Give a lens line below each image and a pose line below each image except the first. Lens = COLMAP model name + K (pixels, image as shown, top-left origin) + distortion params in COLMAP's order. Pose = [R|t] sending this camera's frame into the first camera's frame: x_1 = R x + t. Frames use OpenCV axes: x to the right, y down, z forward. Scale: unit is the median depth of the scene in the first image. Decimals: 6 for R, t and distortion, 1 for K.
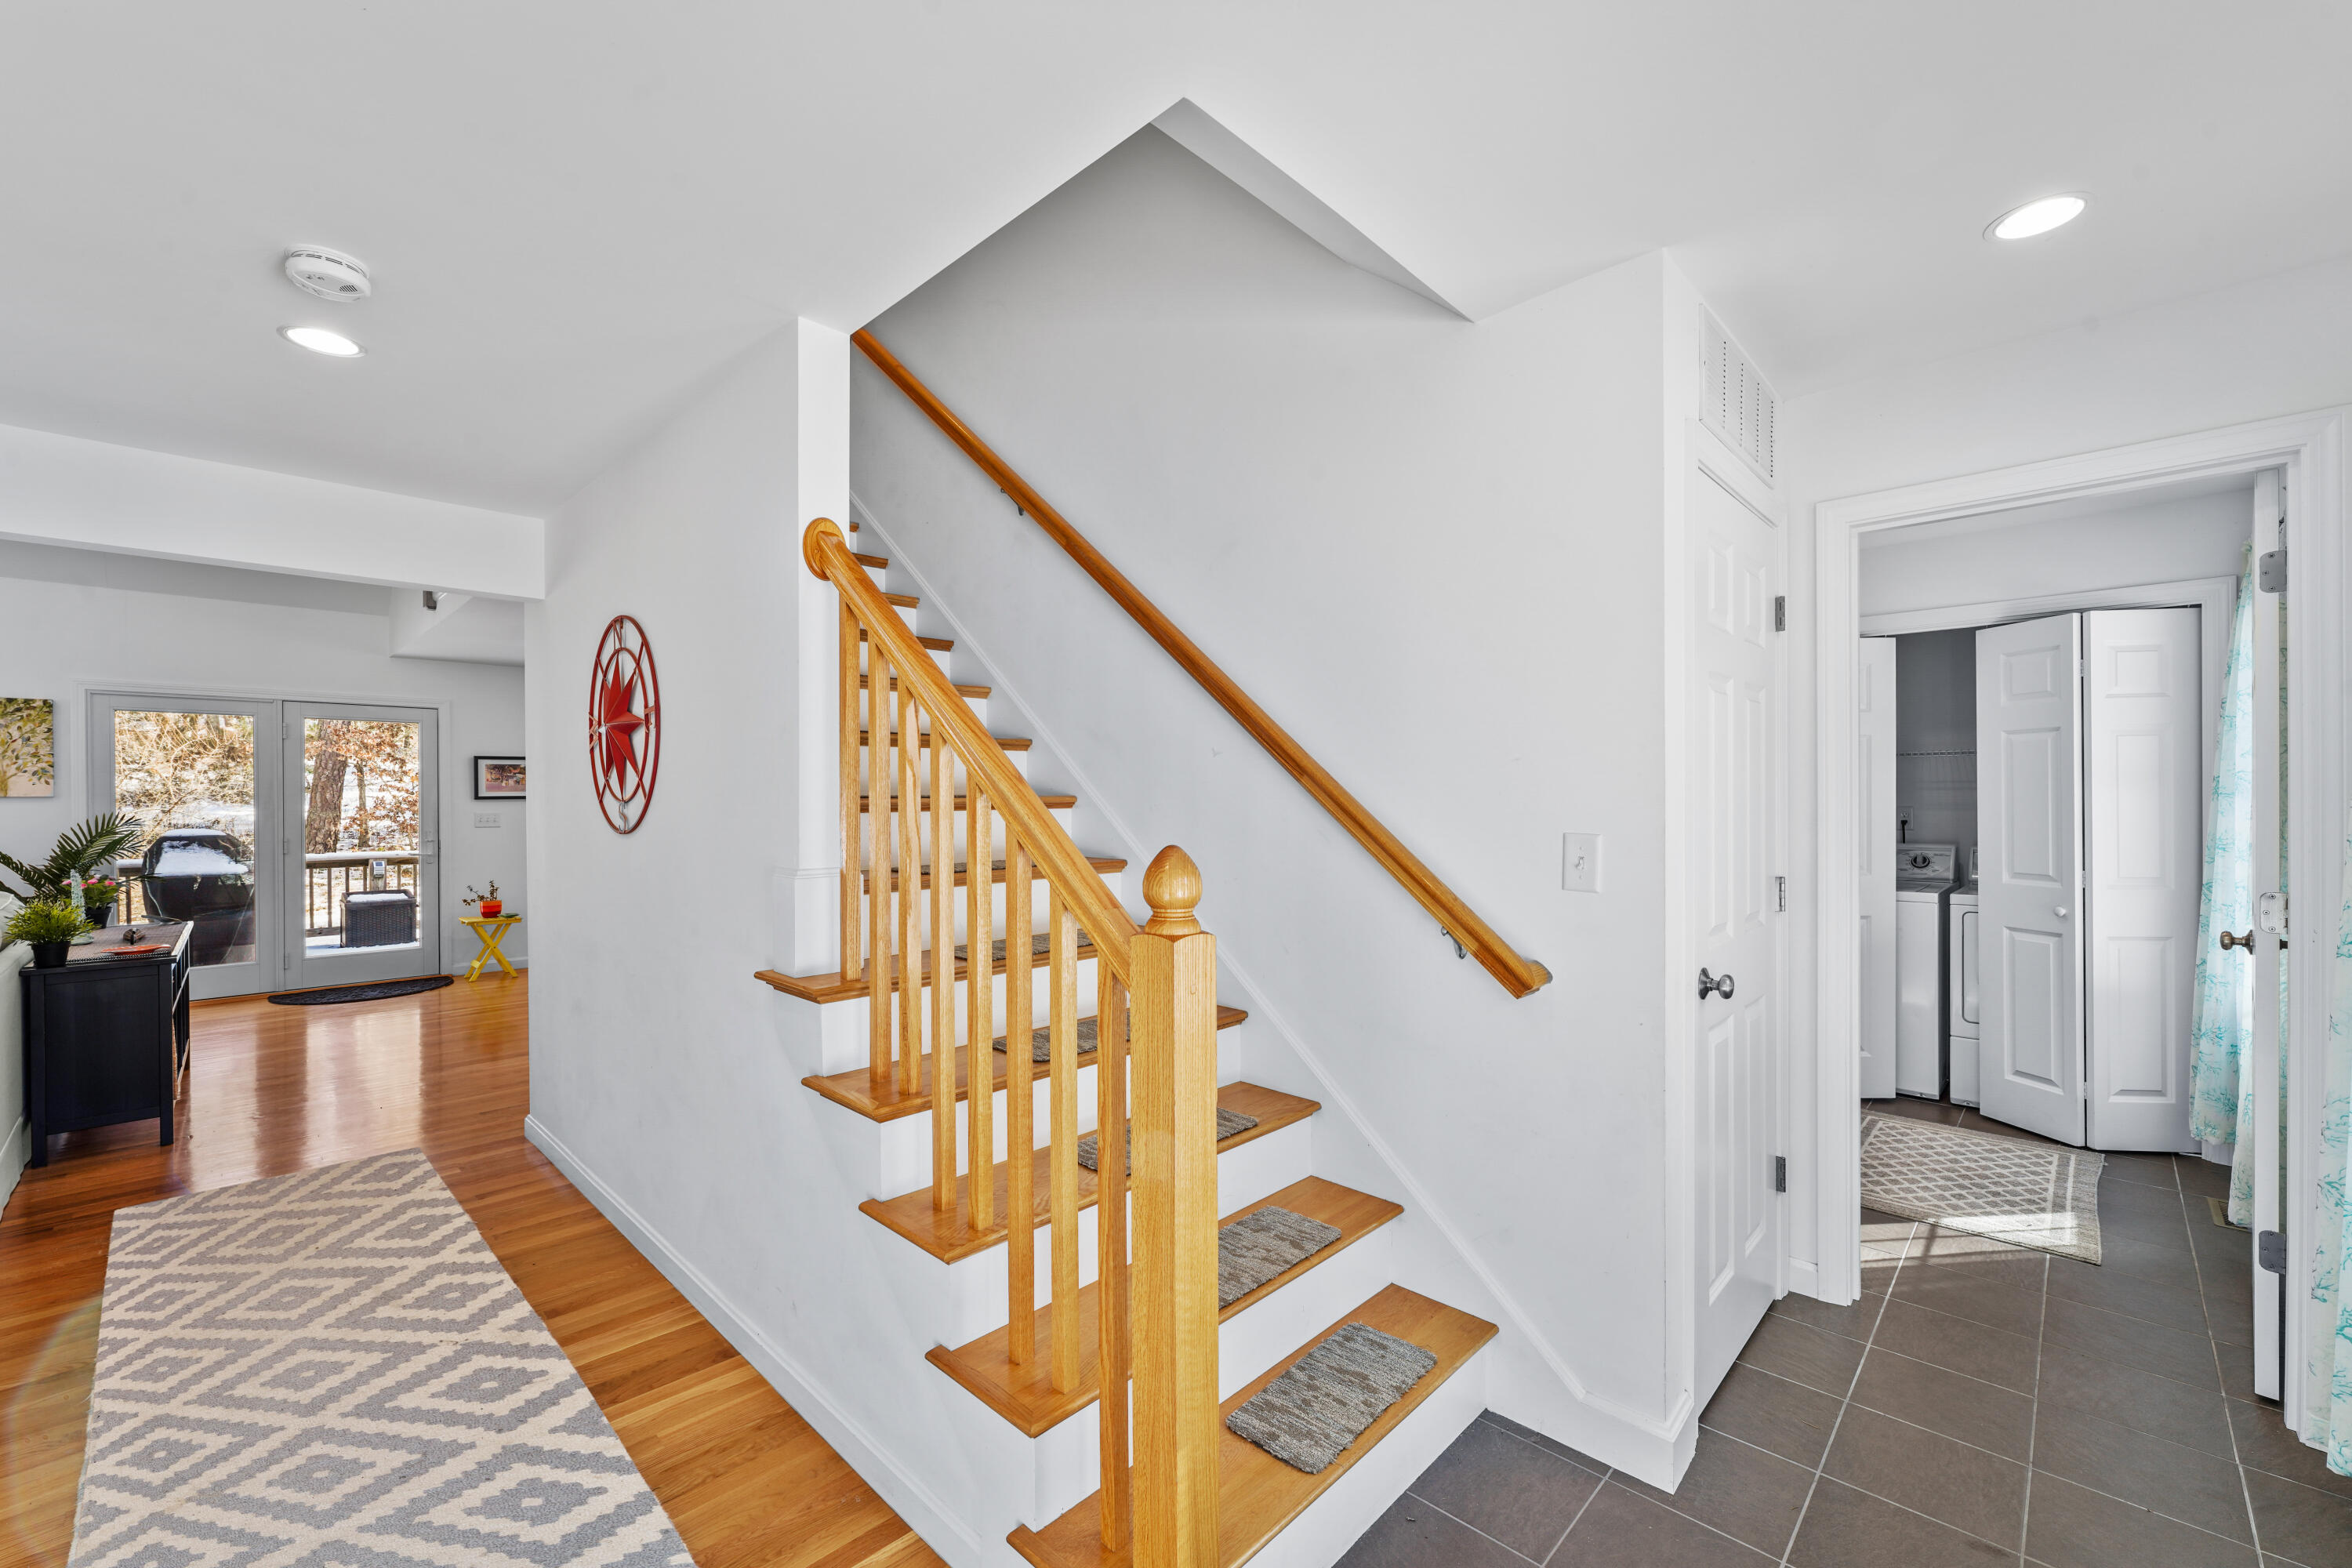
lens RADIAL K [[937.3, 0, 1176.0], [0, 937.3, 784.0], [0, 0, 1]] dist [0.002210, 0.000059]
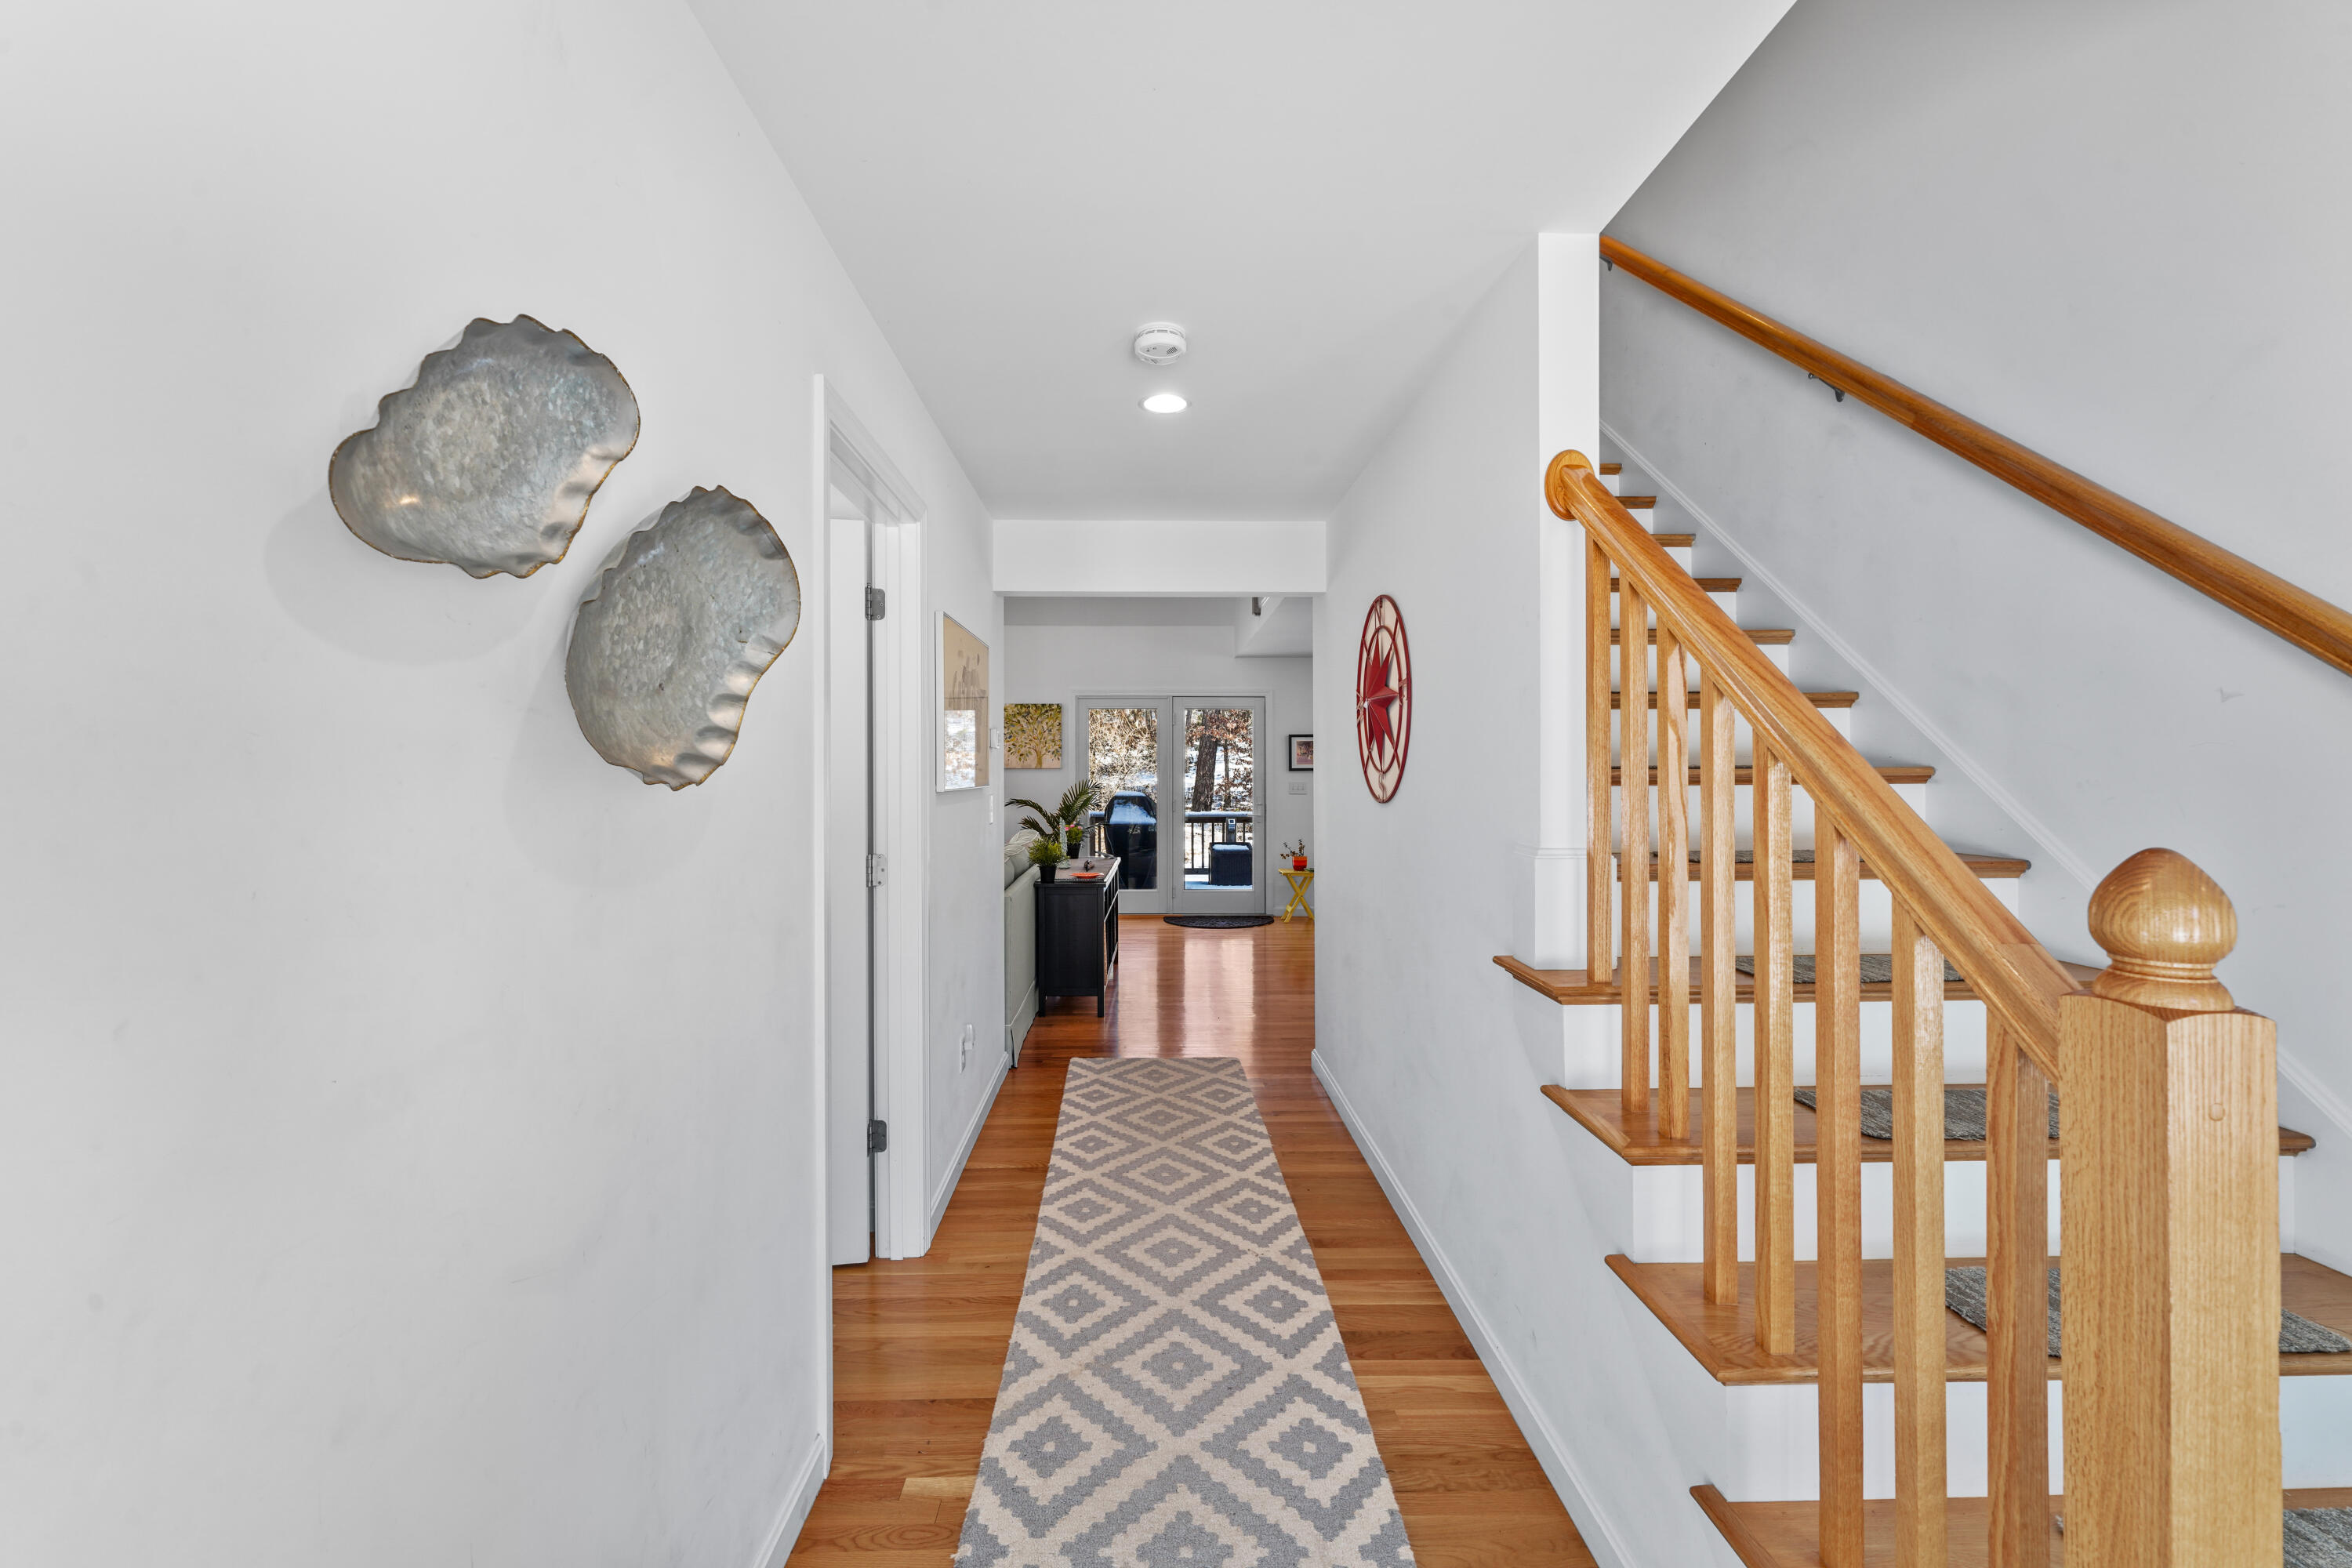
lens RADIAL K [[938.0, 0, 1168.9], [0, 938.0, 770.6], [0, 0, 1]] dist [-0.002142, 0.000238]
pose [[0.705821, 0.001309, -0.708389, -0.019825], [0.009346, 0.999894, 0.011161, 0.004029], [0.708328, -0.014498, 0.705734, 0.126455]]
